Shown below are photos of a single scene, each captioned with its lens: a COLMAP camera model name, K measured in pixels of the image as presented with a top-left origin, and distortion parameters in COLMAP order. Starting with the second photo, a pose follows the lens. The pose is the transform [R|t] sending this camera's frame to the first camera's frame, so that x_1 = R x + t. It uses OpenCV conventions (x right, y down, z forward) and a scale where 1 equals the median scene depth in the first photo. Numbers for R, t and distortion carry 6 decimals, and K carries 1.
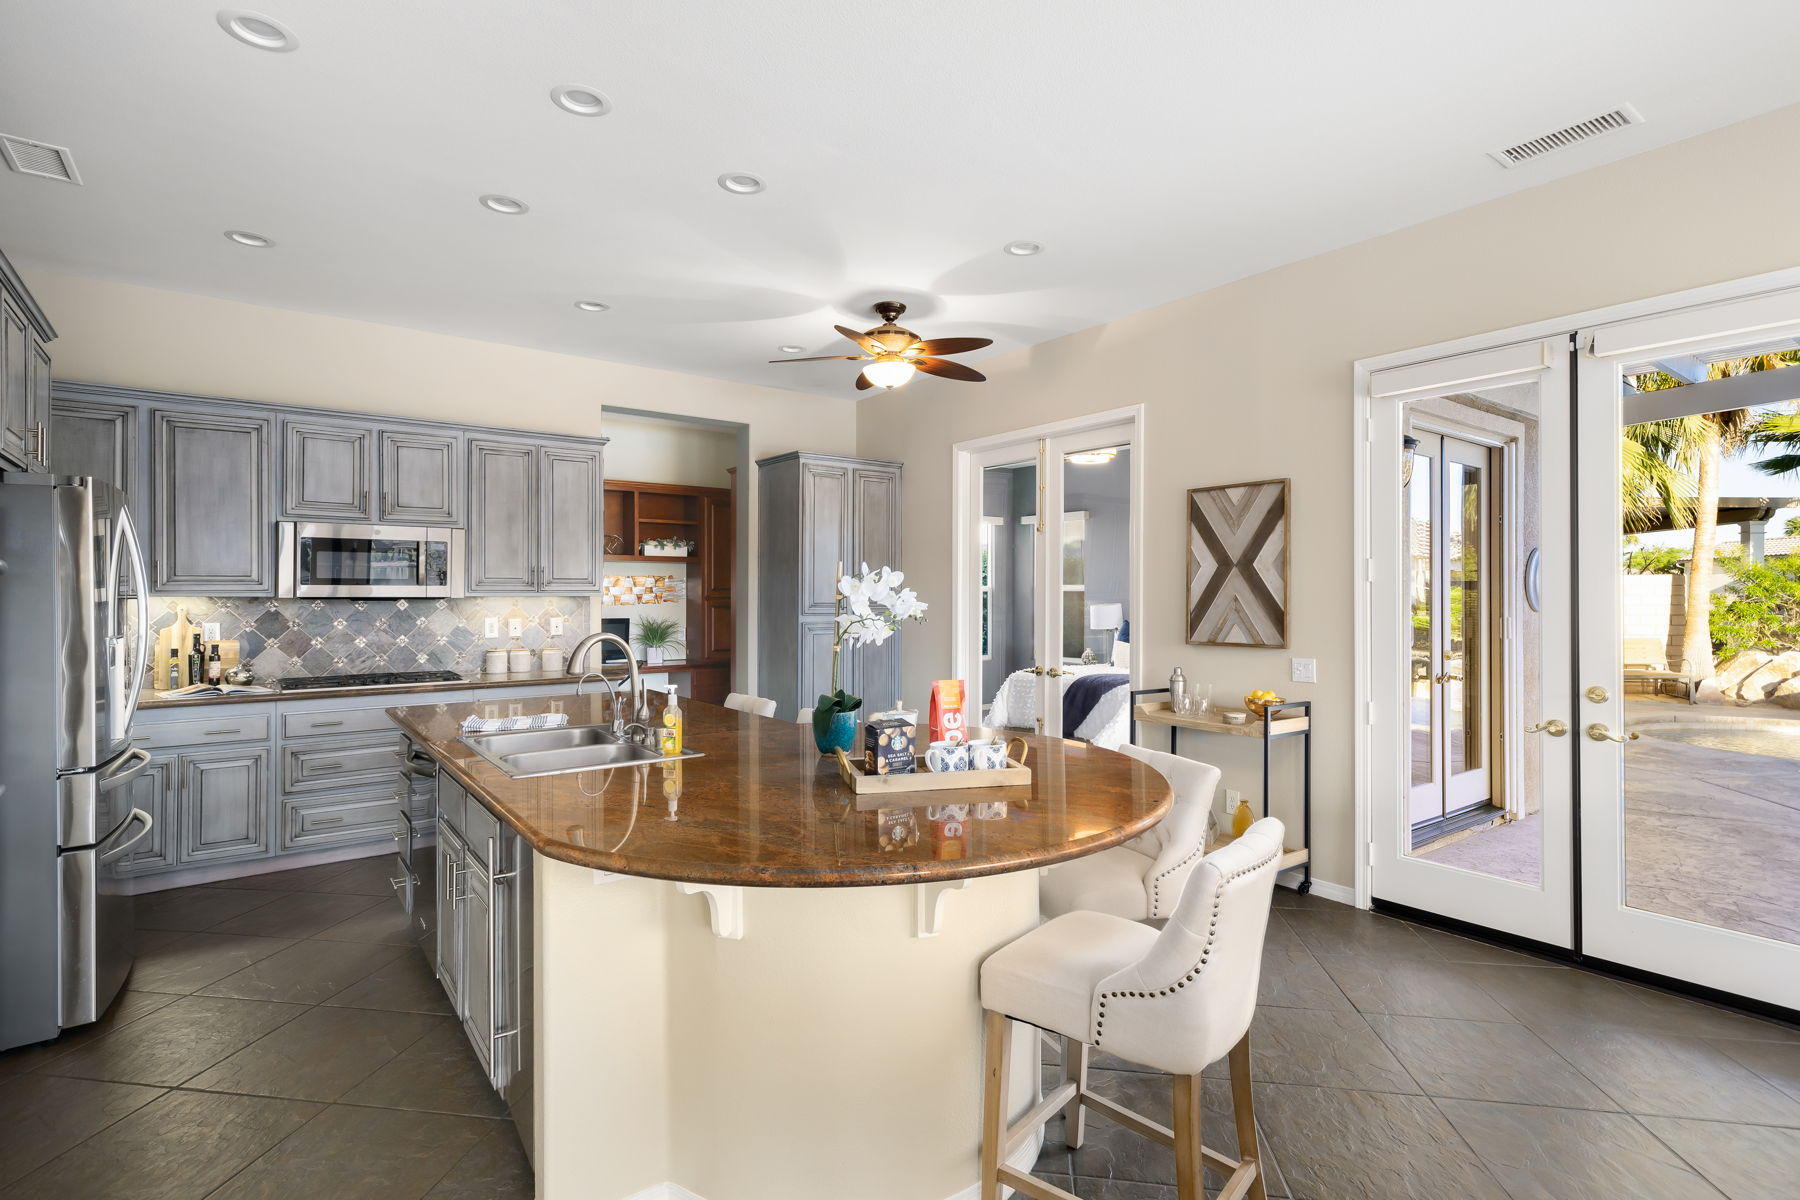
lens RADIAL K [[881.1, 0, 907.7], [0, 881.1, 595.6], [0, 0, 1]] dist [0.004232, 0.000349]
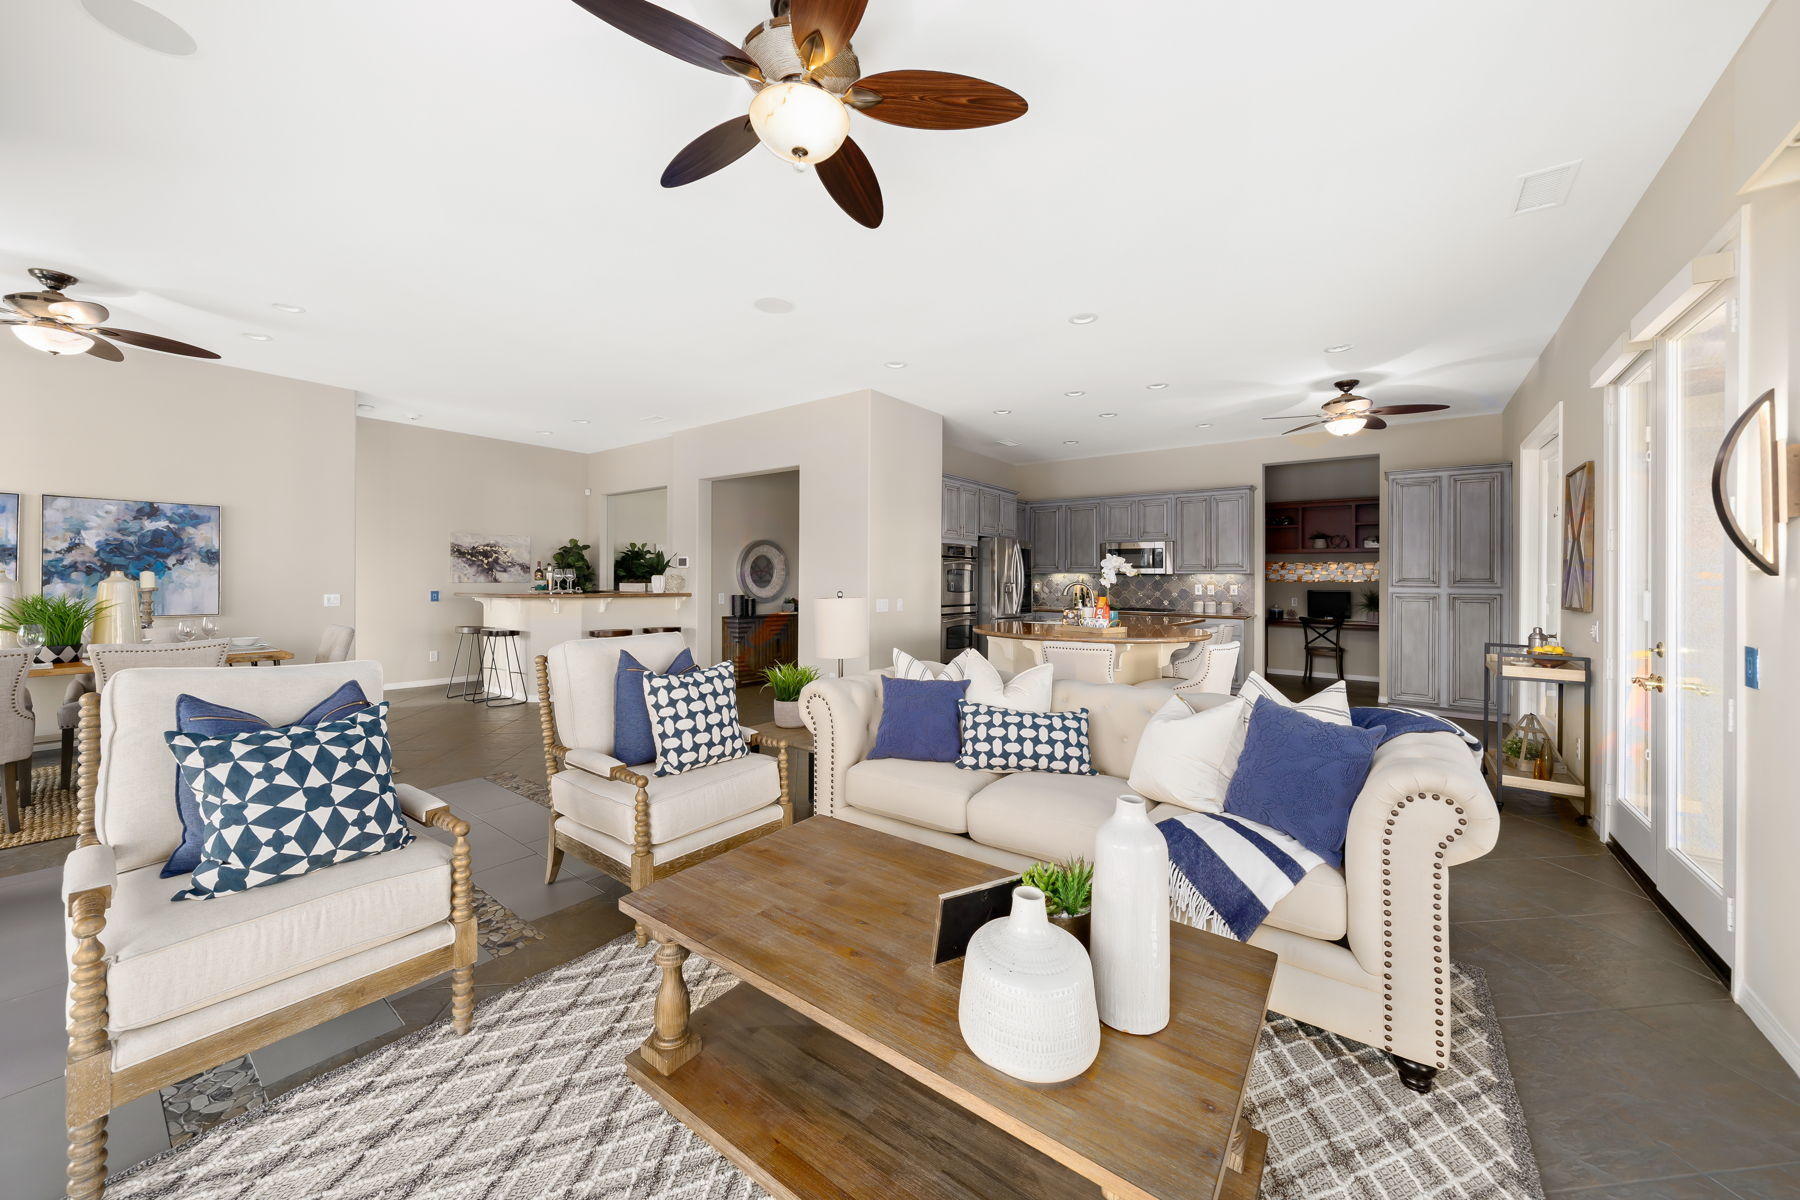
lens RADIAL K [[683.1, 0, 879.0], [0, 683.1, 570.5], [0, 0, 1]] dist [-0.001201, 0.000009]
pose [[0.251397, -0.009949, -0.967833, 0.878907], [-0.009204, 0.999877, -0.012669, 0.020757], [0.967840, 0.012093, 0.251274, -0.080818]]
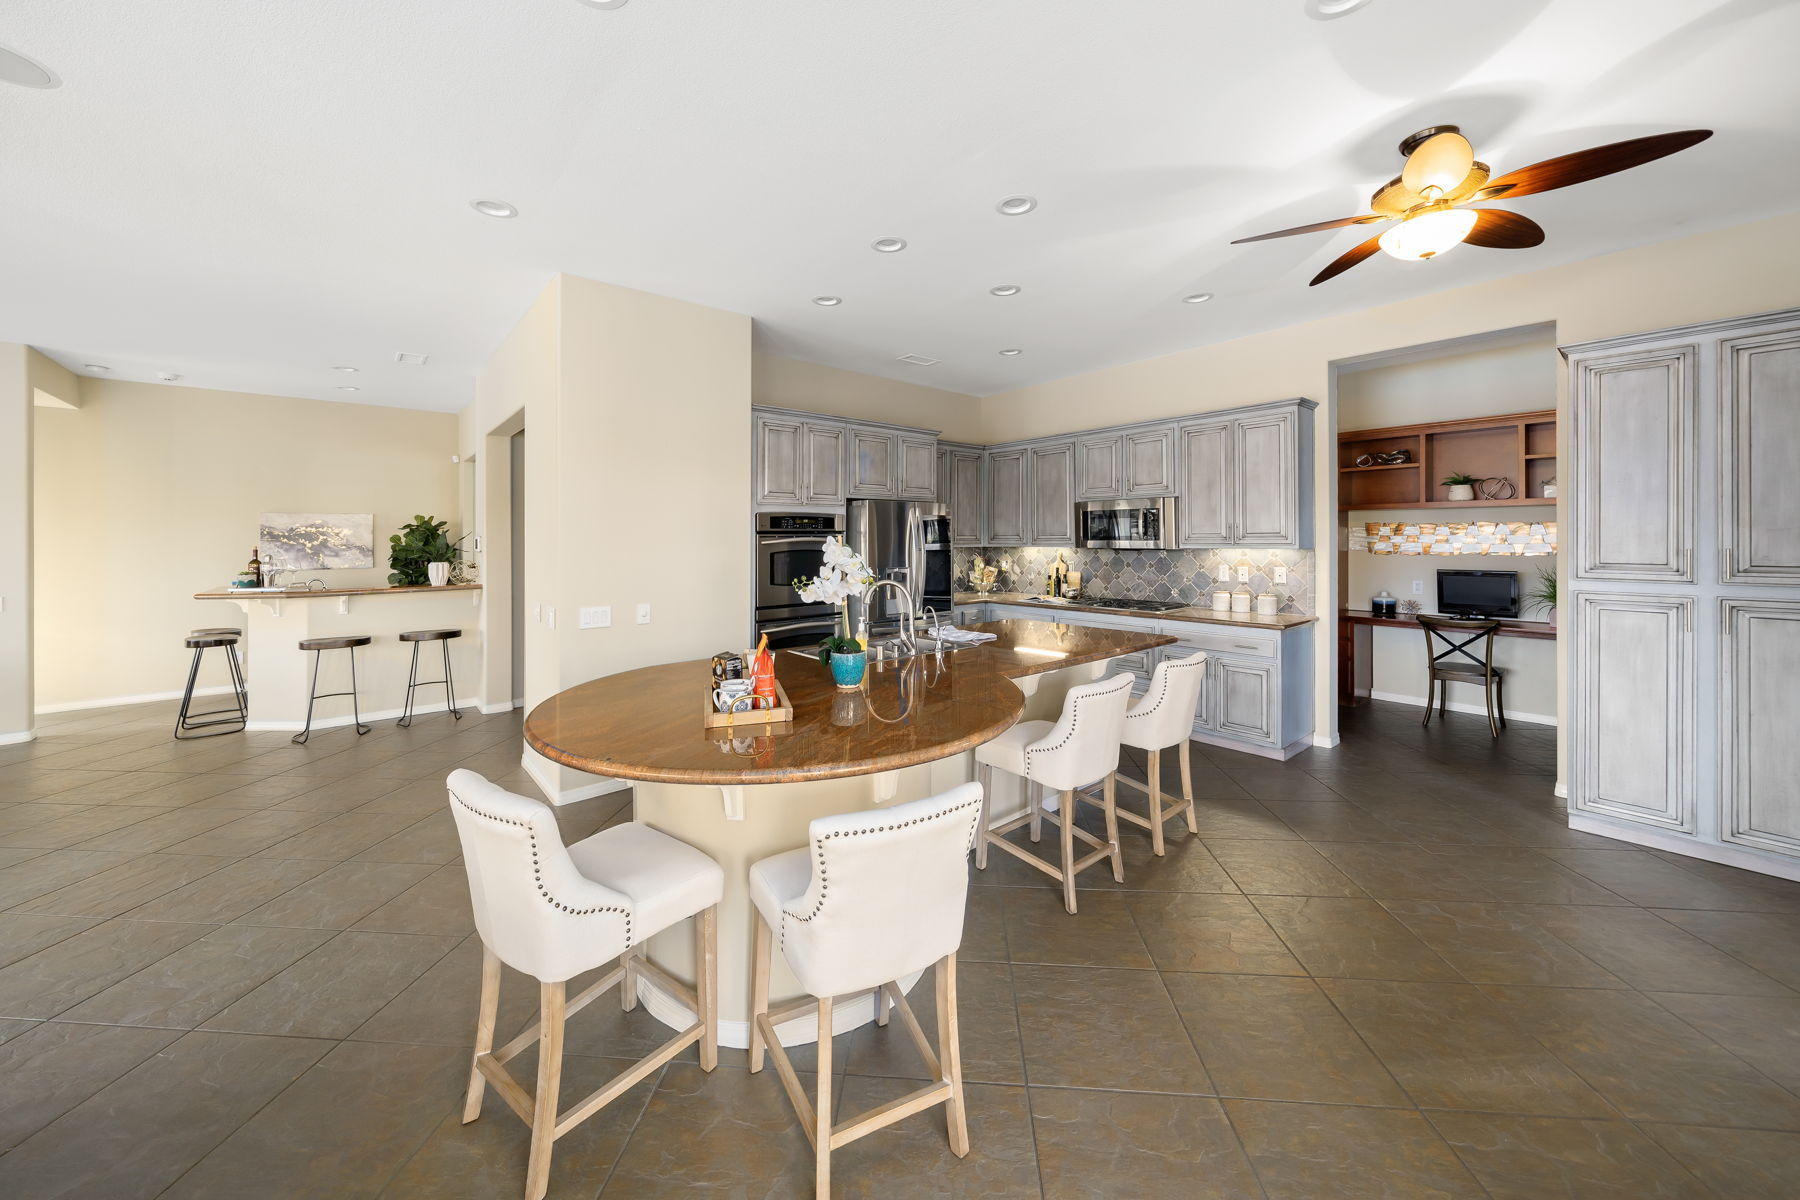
lens RADIAL K [[654.4, 0, 889.7], [0, 654.4, 537.9], [0, 0, 1]] dist [-0.001002, 0.000082]
pose [[0.039463, 0.001311, -0.999220, 0.449985], [0.007753, 0.999969, 0.001618, -0.019161], [0.999191, -0.007811, 0.039452, 0.529018]]
